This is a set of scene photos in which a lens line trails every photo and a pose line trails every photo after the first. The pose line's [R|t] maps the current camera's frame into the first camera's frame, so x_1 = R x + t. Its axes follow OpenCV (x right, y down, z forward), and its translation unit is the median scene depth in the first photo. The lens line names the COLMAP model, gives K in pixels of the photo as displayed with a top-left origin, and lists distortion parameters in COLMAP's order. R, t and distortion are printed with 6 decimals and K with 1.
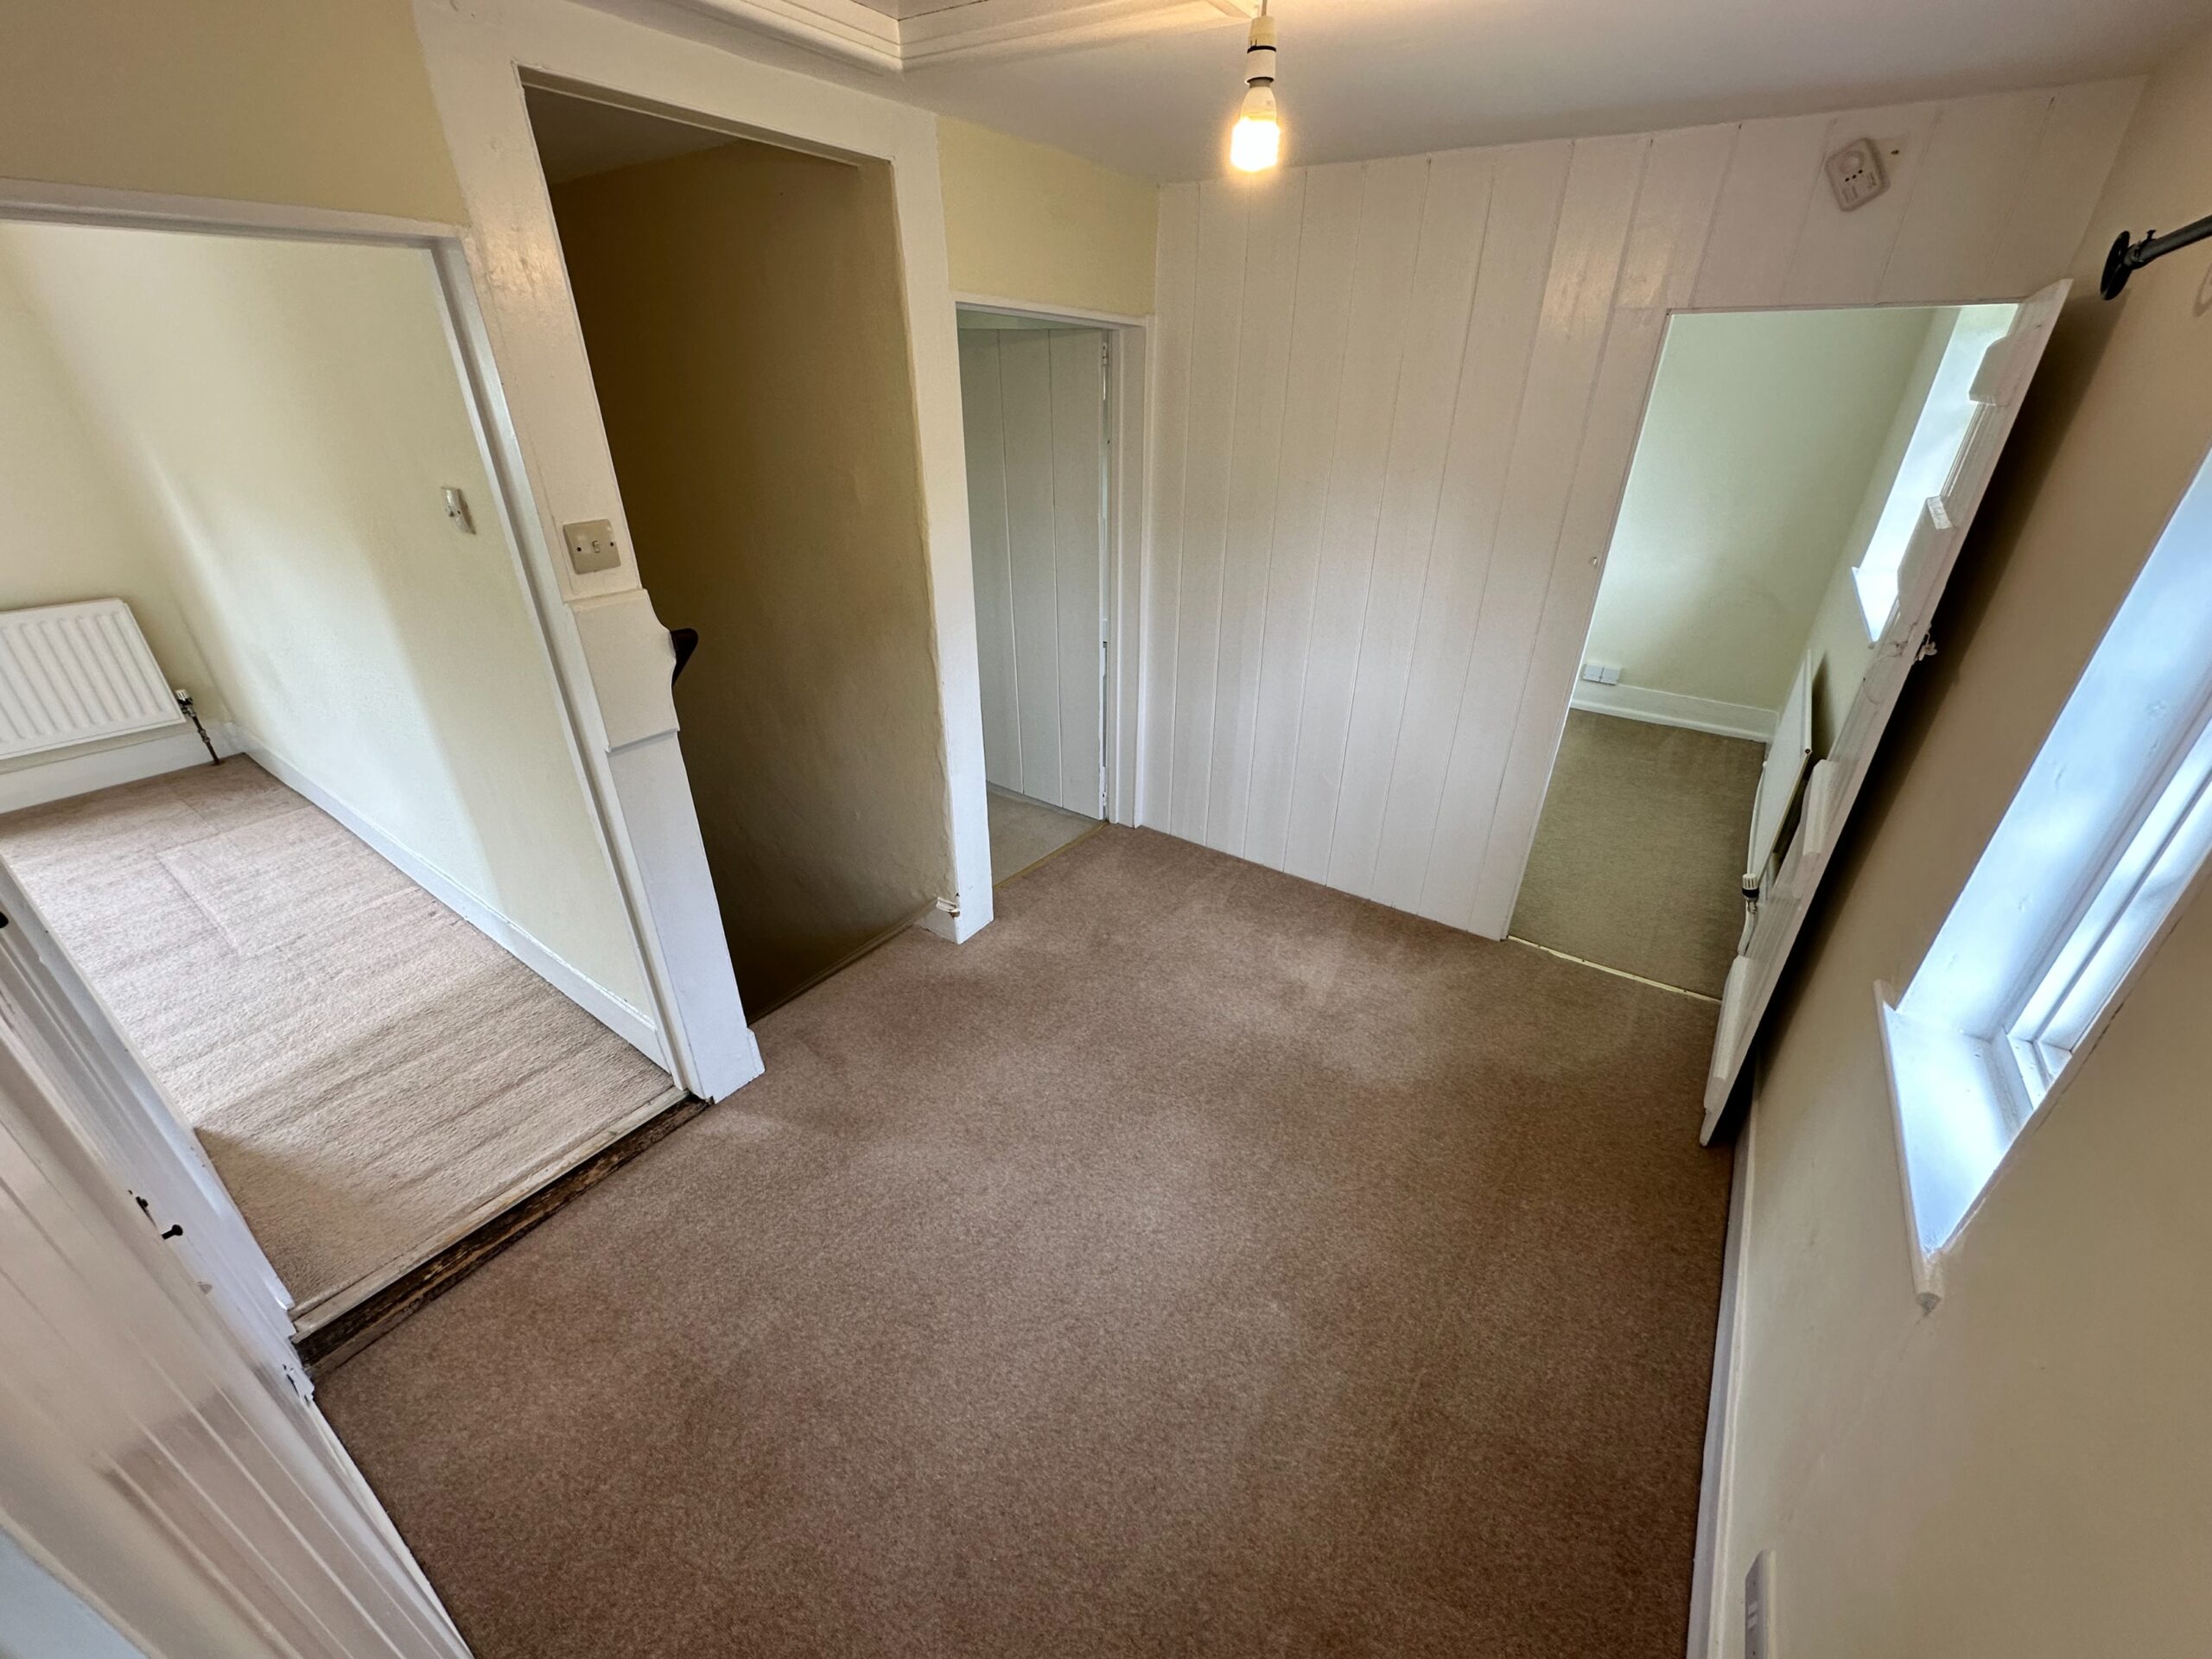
lens RADIAL K [[880.4, 0, 1100.7], [0, 880.4, 835.4], [0, 0, 1]] dist [-0.000337, -0.000038]
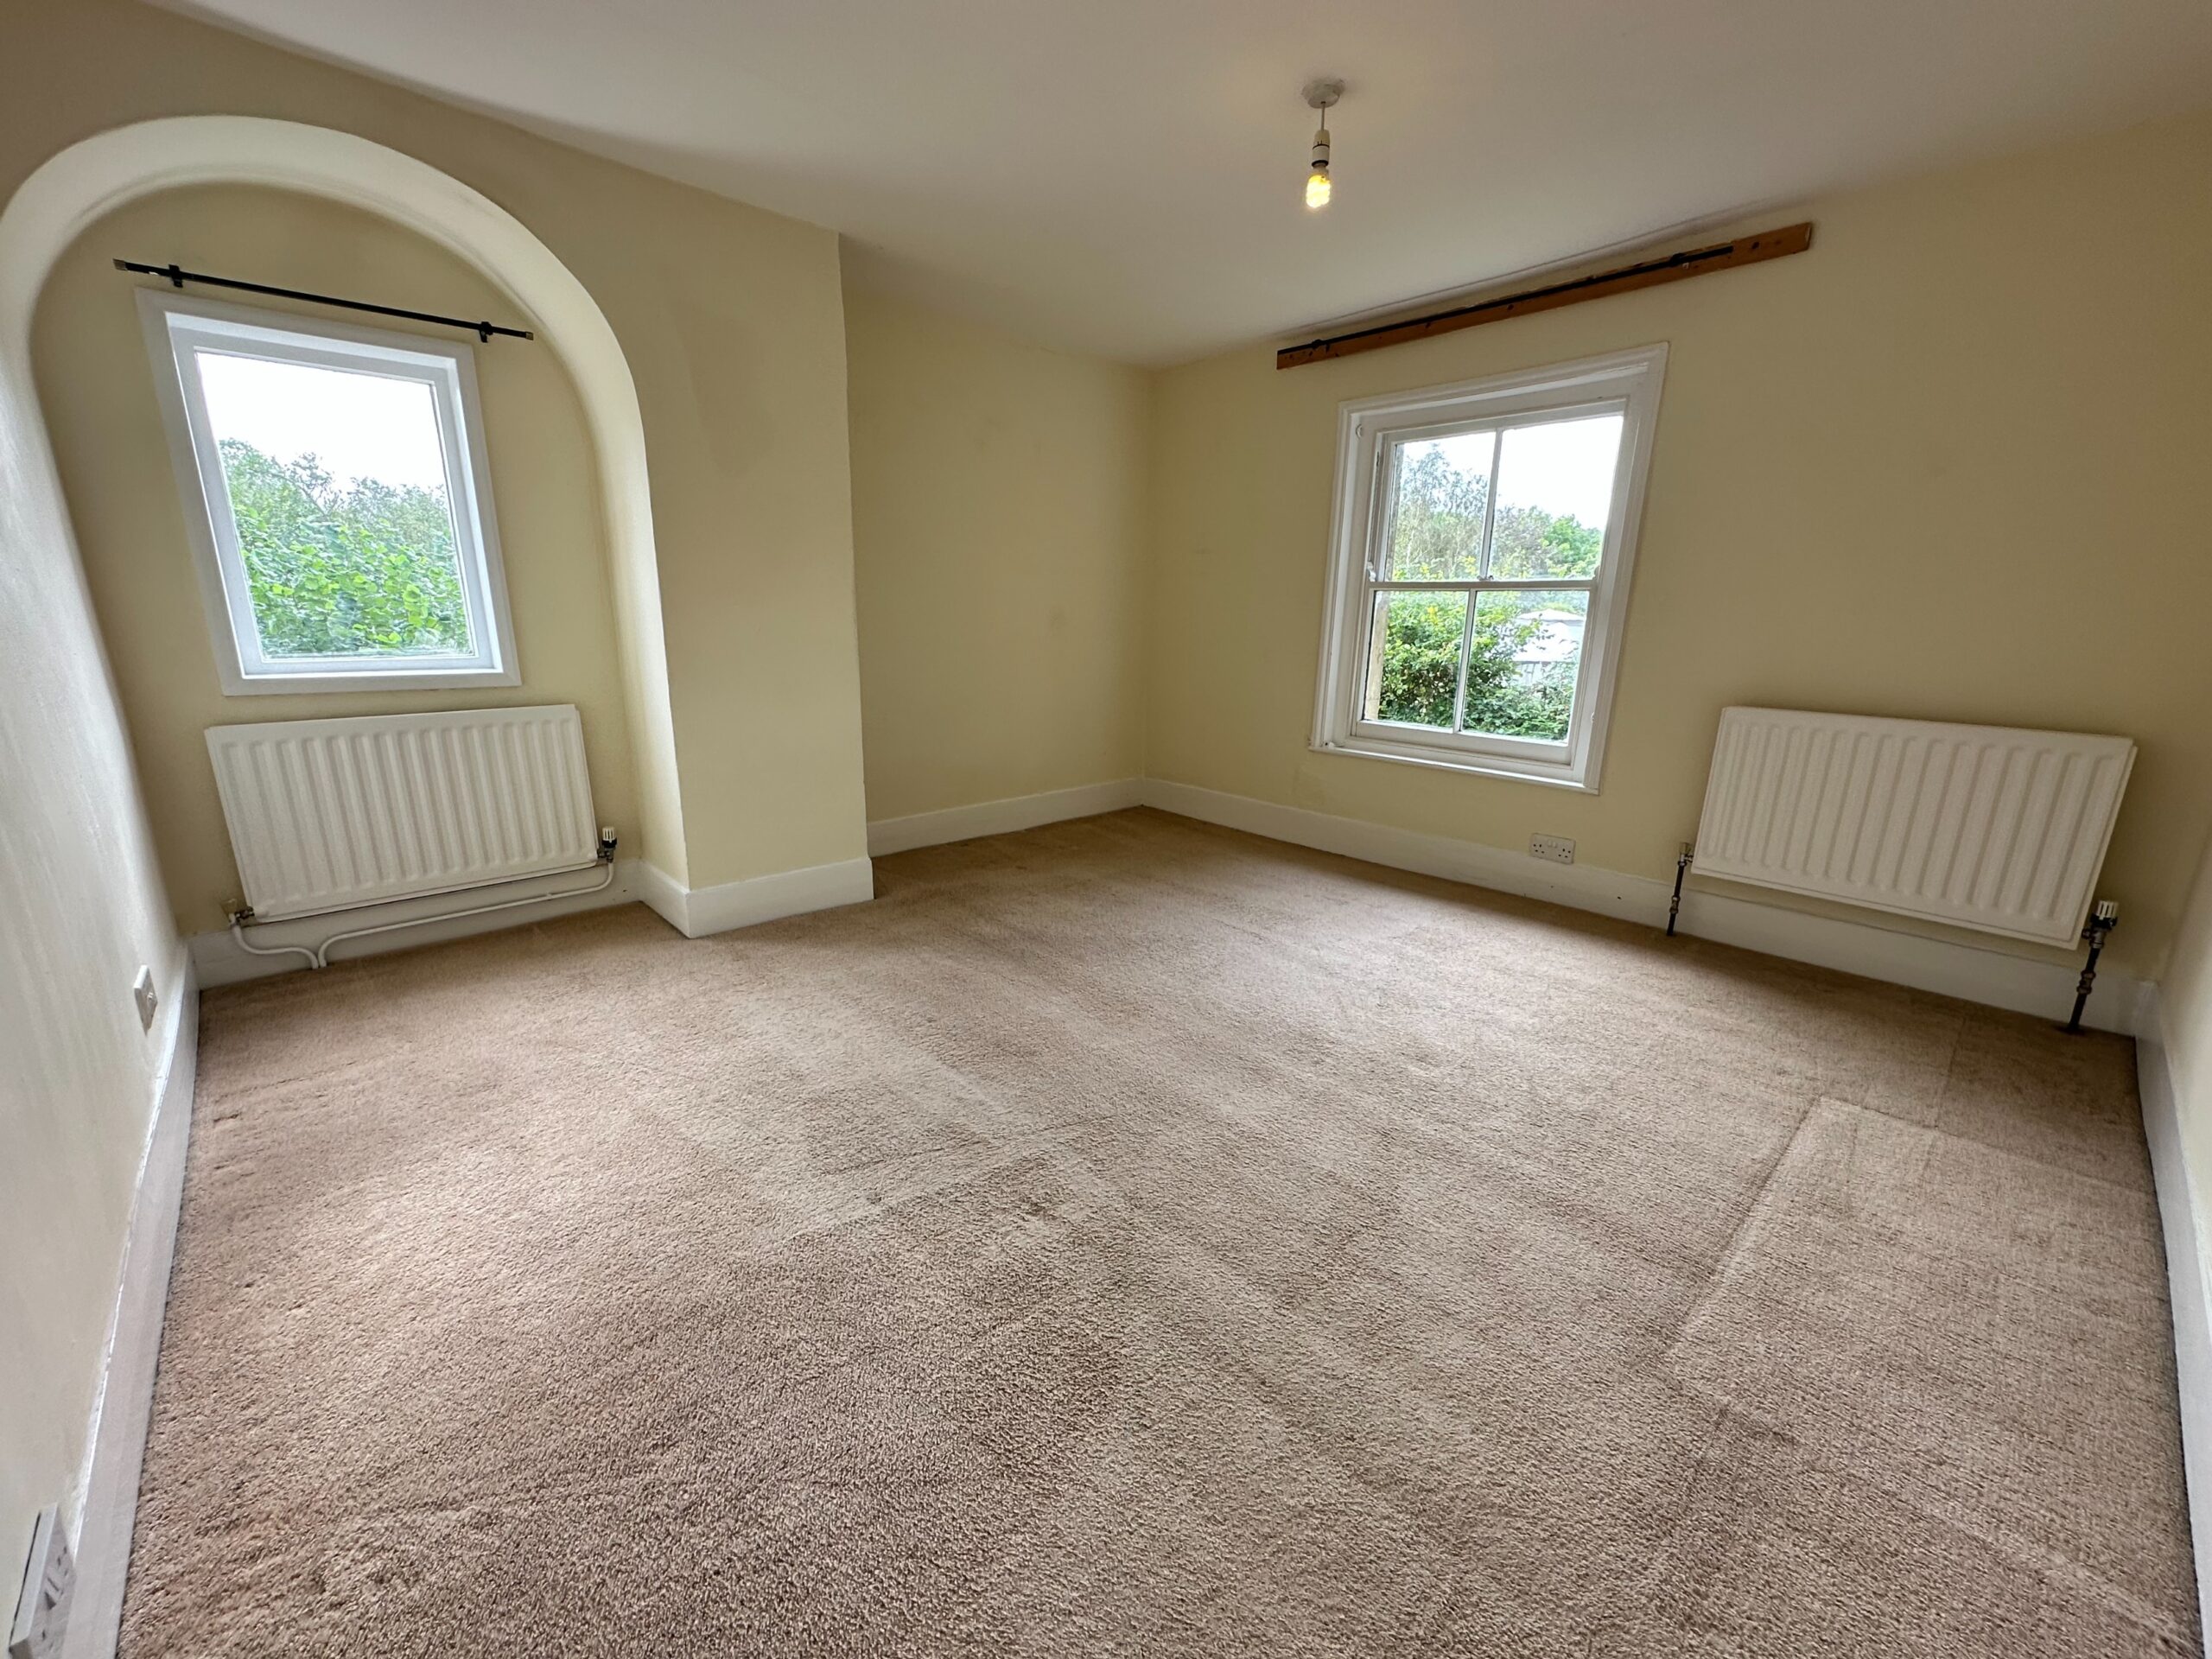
lens RADIAL K [[880.4, 0, 1099.5], [0, 880.4, 828.4], [0, 0, 1]] dist [-0.000337, -0.000038]
pose [[-0.199676, 0.227118, -0.953177, -0.433394], [-0.470332, 0.831163, 0.296573, -0.074683], [0.859603, 0.507528, -0.059142, 0.505878]]
